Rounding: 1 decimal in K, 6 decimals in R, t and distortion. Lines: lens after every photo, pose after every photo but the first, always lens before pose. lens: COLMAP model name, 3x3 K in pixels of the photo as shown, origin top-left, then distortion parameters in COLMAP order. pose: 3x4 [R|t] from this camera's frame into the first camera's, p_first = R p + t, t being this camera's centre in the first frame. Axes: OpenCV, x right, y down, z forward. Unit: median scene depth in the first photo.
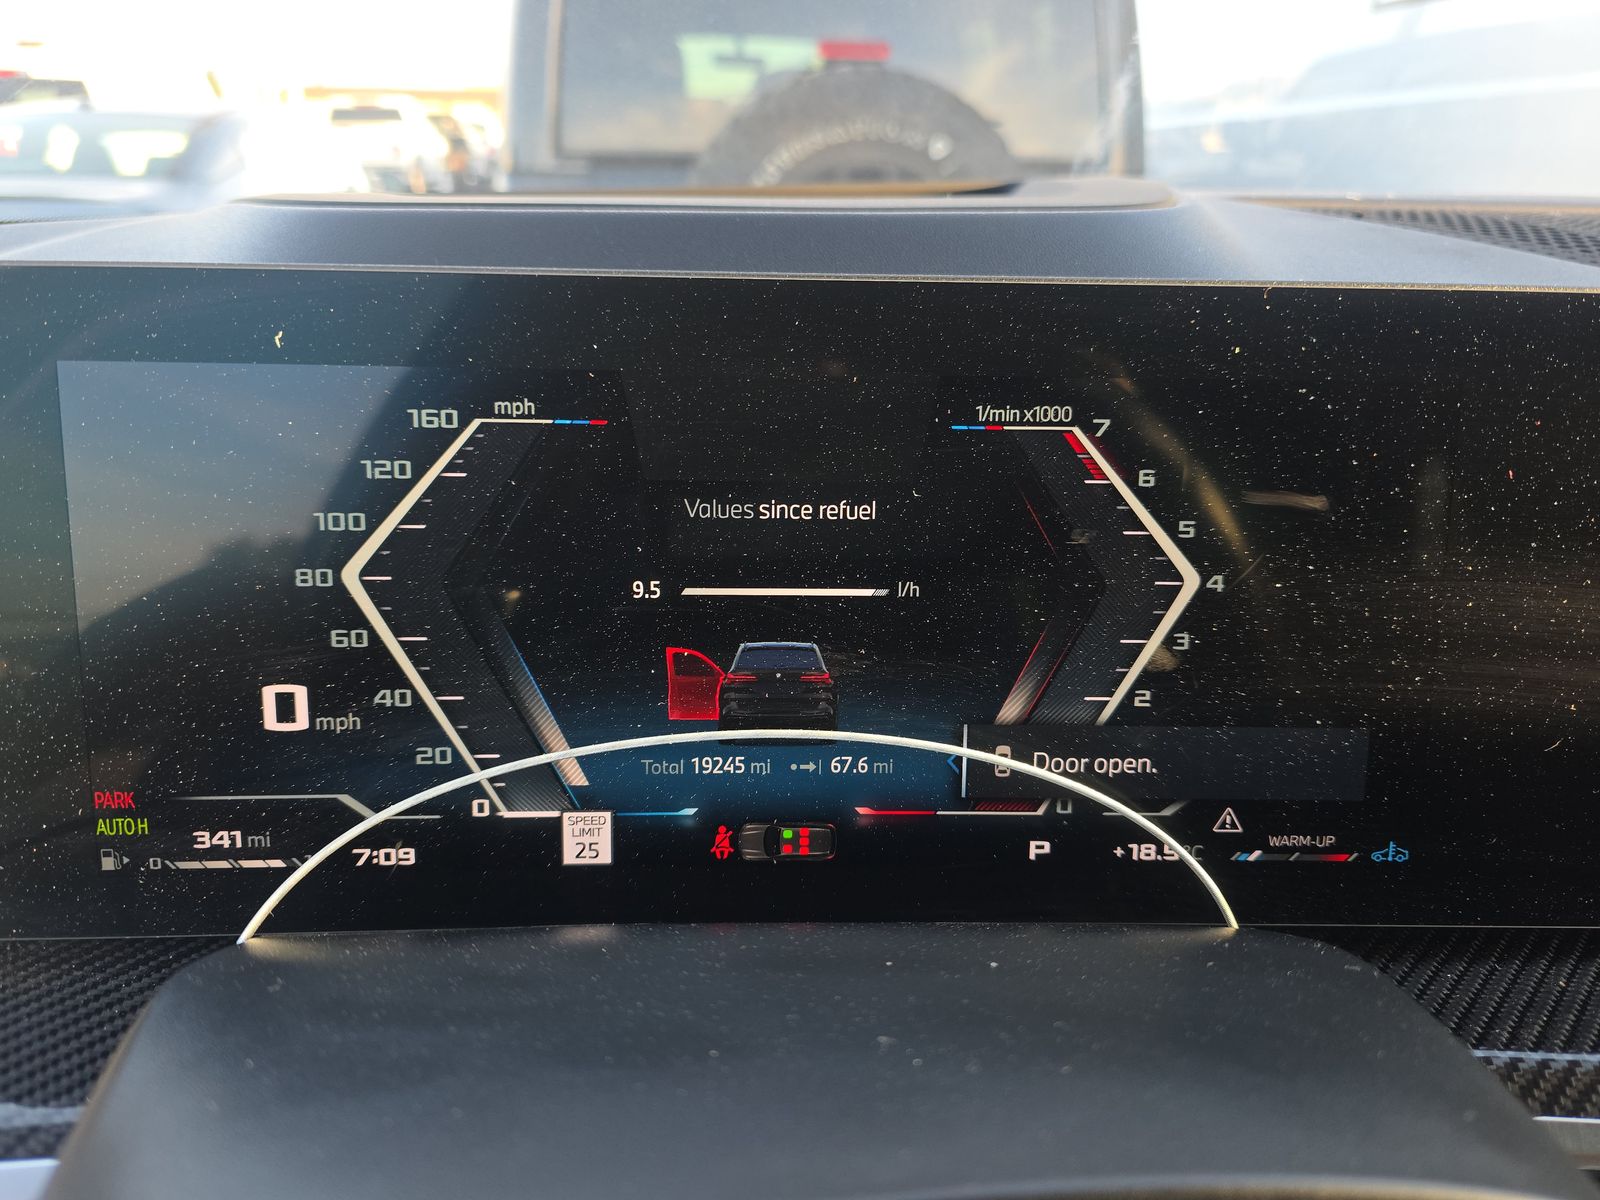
lens RADIAL K [[1084.6, 0, 801.4], [0, 1084.6, 578.5], [0, 0, 1]] dist [0.071526, -0.070728]
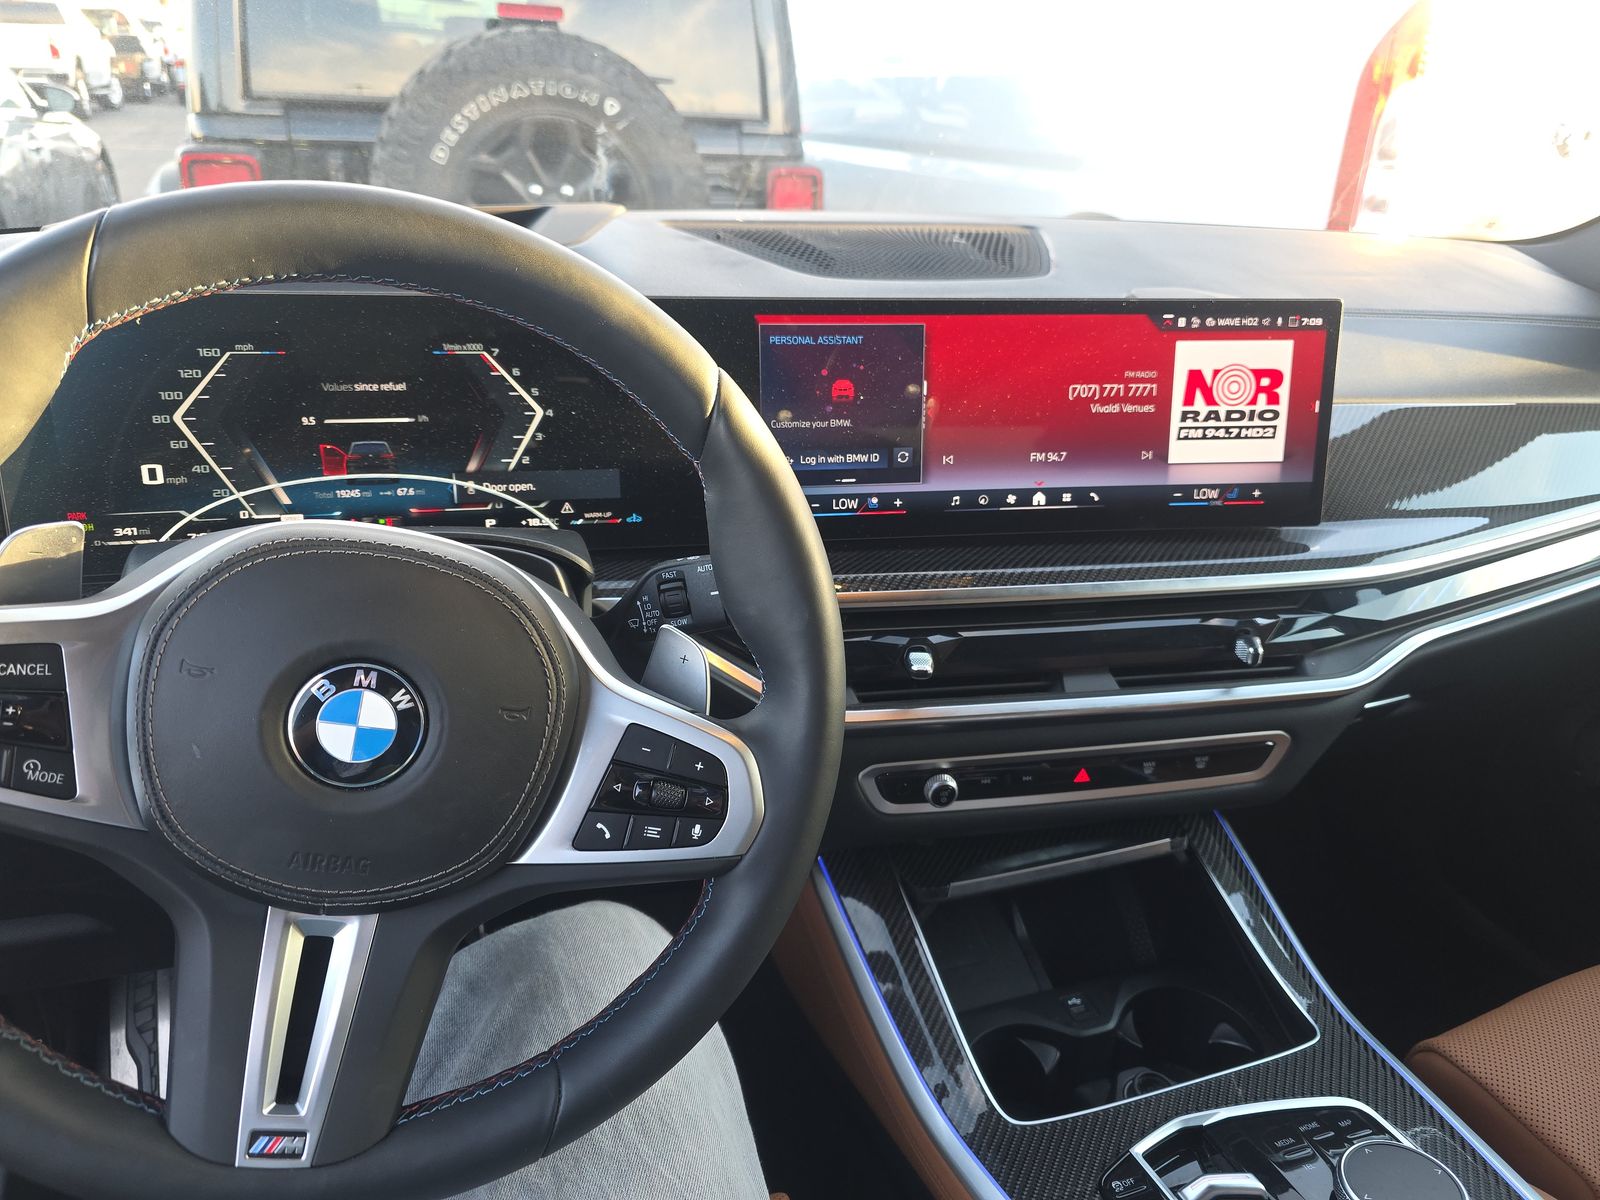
lens RADIAL K [[1084.6, 0, 801.4], [0, 1084.6, 578.5], [0, 0, 1]] dist [0.071526, -0.070728]
pose [[0.974836, -0.064570, 0.213368, 0.384558], [0.050573, 0.996234, 0.070424, 0.242909], [-0.217112, -0.057861, 0.974430, -1.661535]]
